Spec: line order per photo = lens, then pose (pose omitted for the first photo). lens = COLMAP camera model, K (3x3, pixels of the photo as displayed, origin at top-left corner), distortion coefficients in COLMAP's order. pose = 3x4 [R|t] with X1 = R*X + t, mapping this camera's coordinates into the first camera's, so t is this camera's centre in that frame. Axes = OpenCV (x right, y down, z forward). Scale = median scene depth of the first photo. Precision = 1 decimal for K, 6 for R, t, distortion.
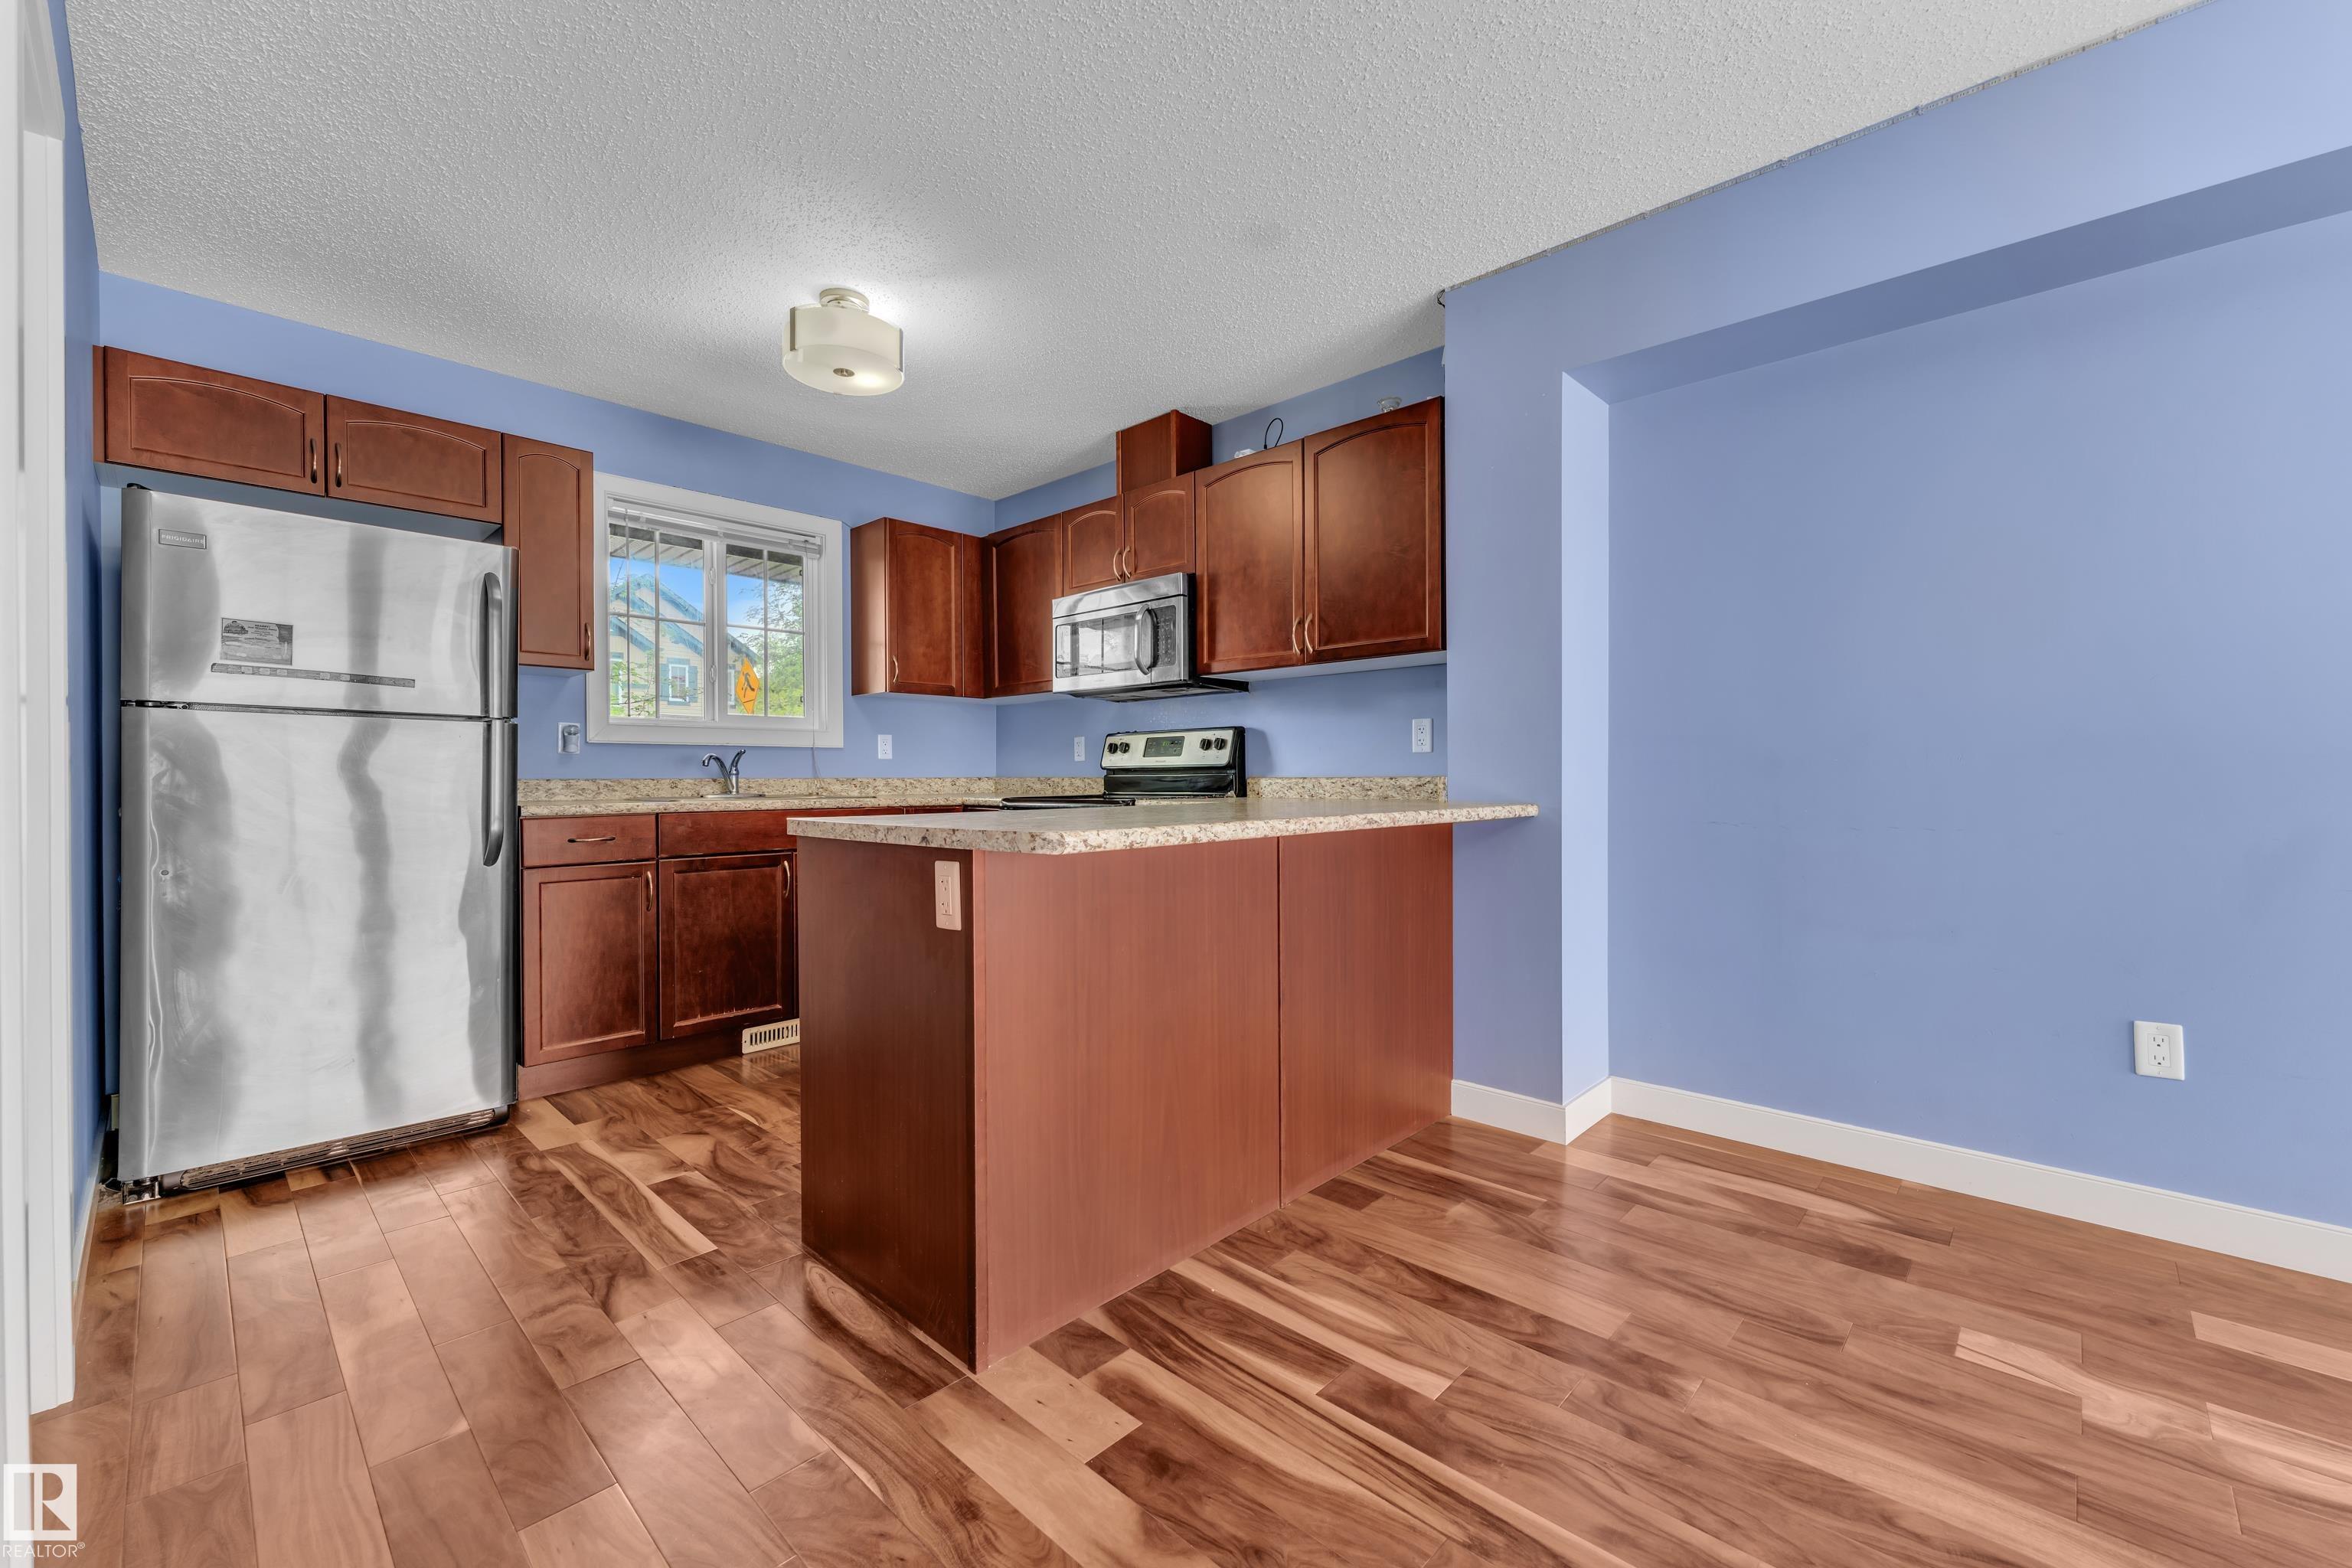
lens RADIAL K [[948.1, 0, 1174.8], [0, 948.1, 785.9], [0, 0, 1]] dist [0.002295, -0.000264]
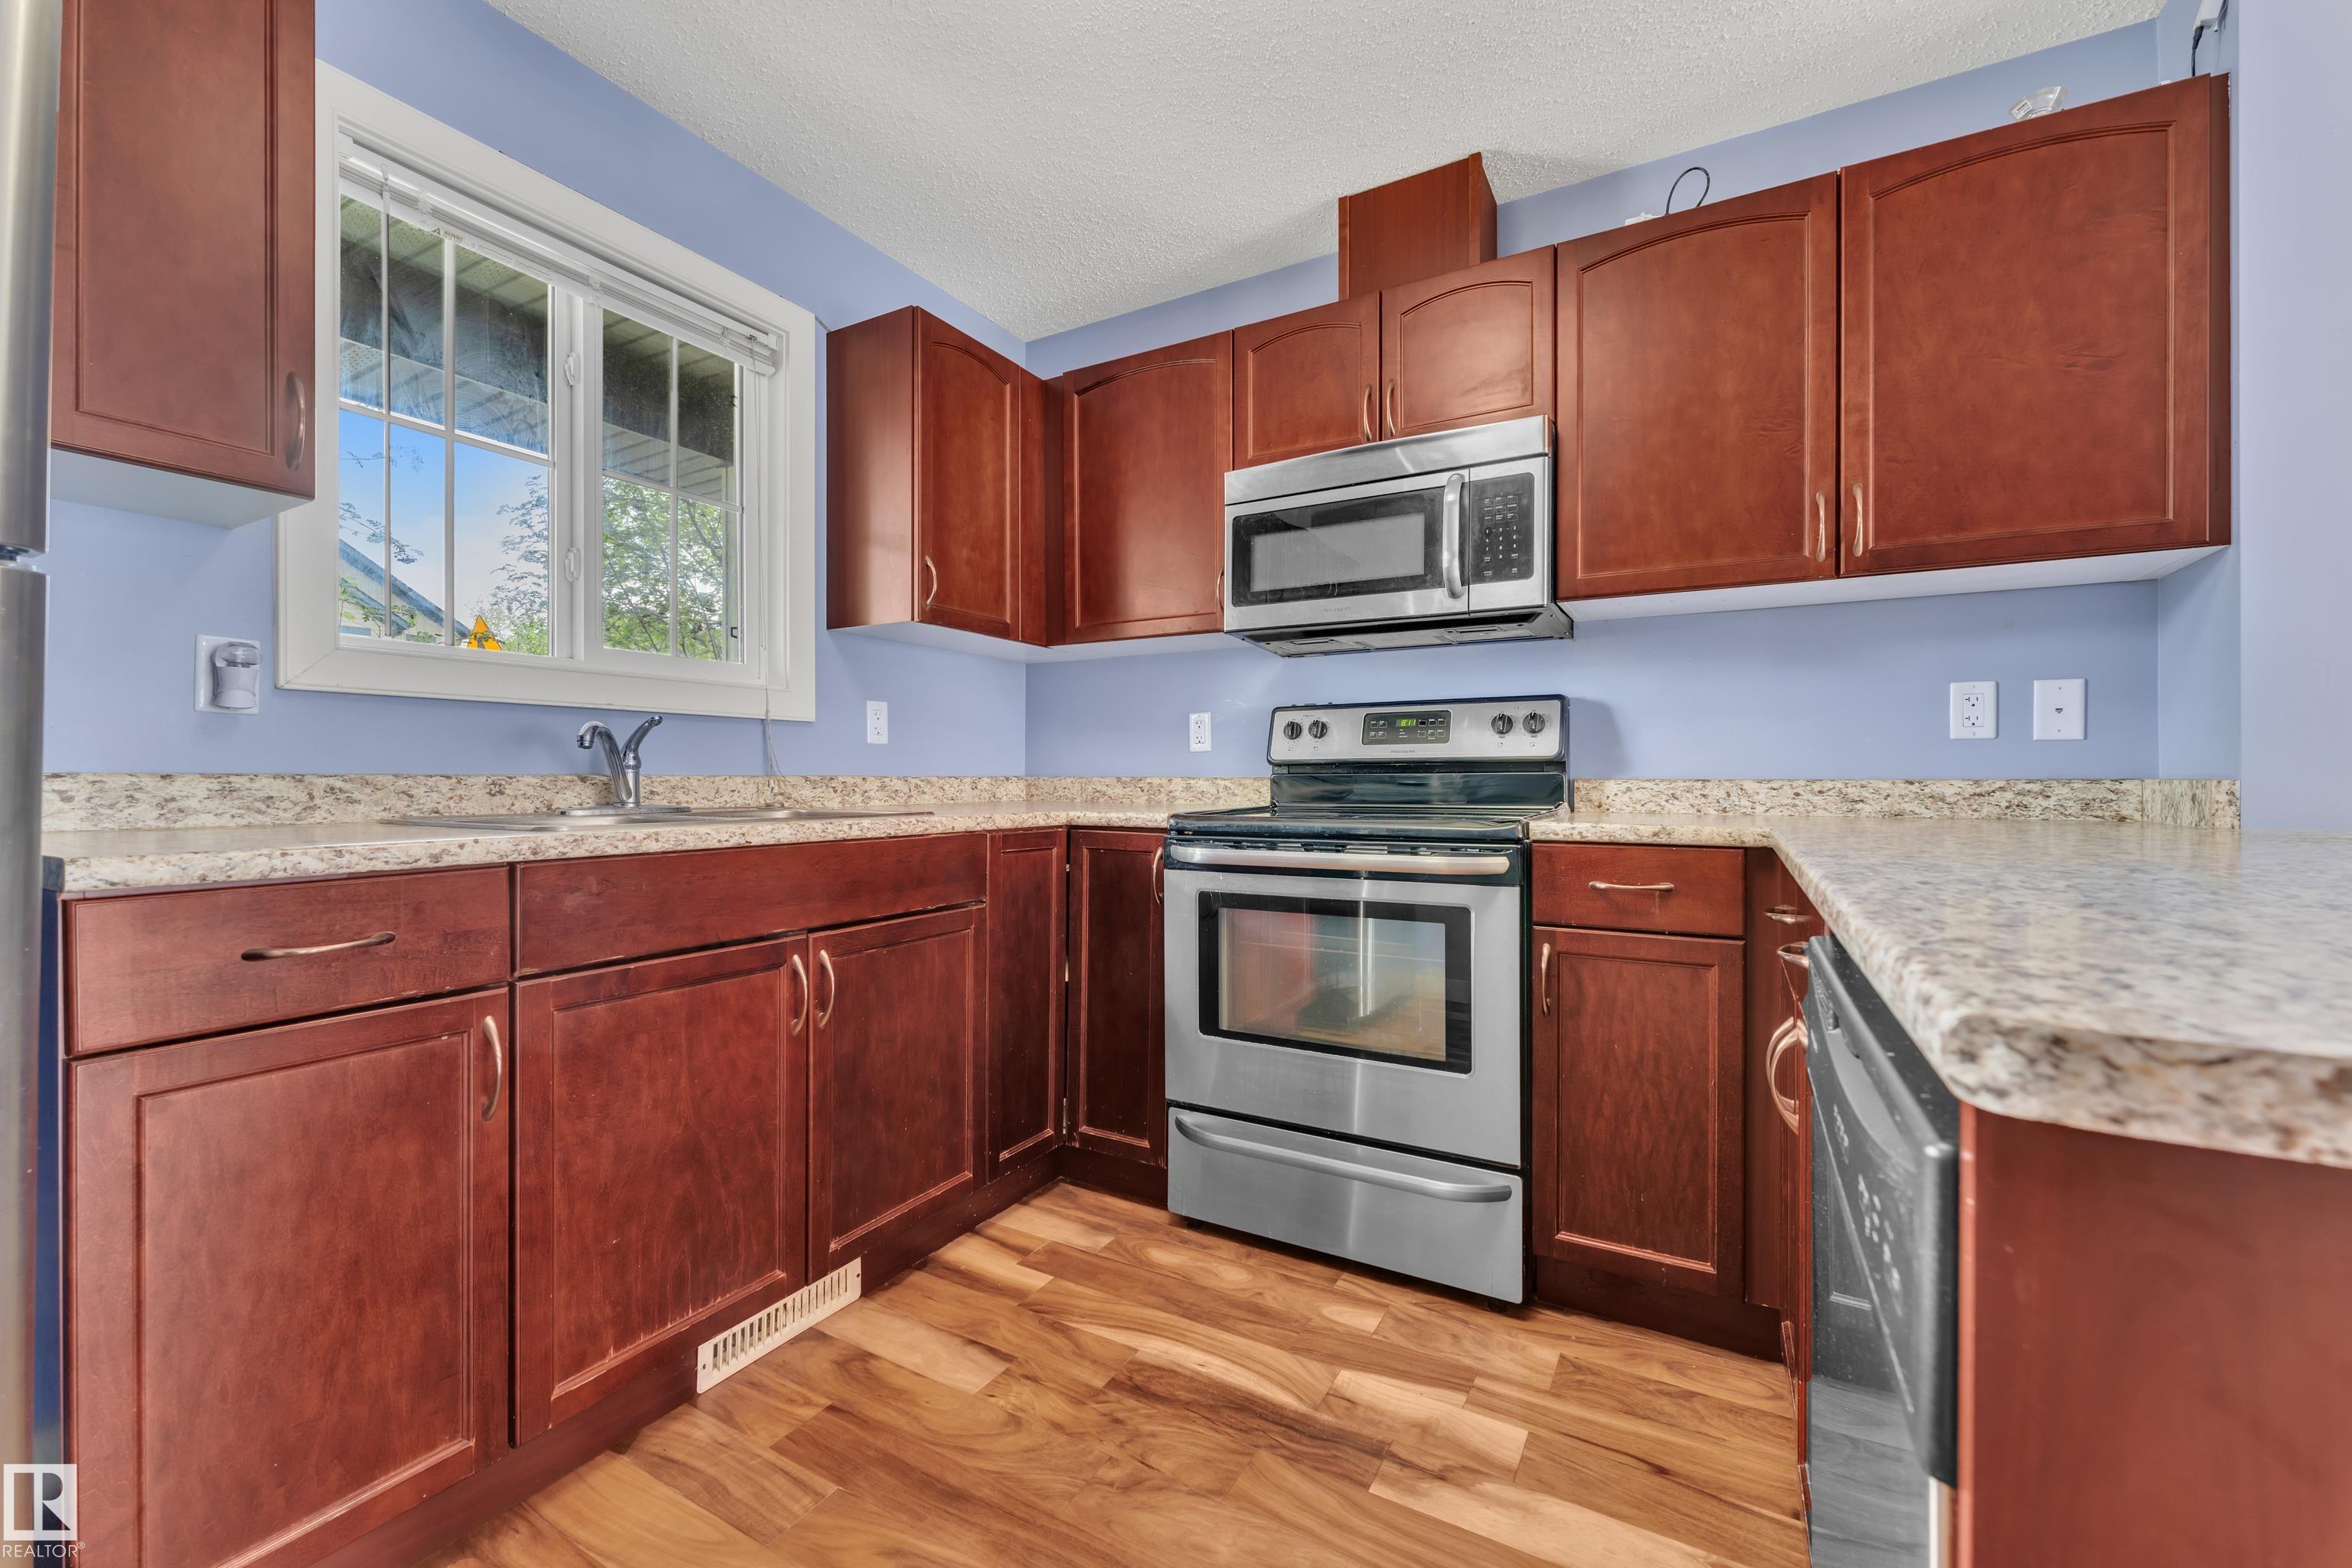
lens RADIAL K [[948.1, 0, 1182.6], [0, 948.1, 782.1], [0, 0, 1]] dist [0.002295, -0.000264]
pose [[0.970935, 0.004352, 0.239303, -0.402452], [-0.003197, 0.999981, -0.005213, -0.003760], [-0.239321, 0.004296, 0.970931, 0.601806]]
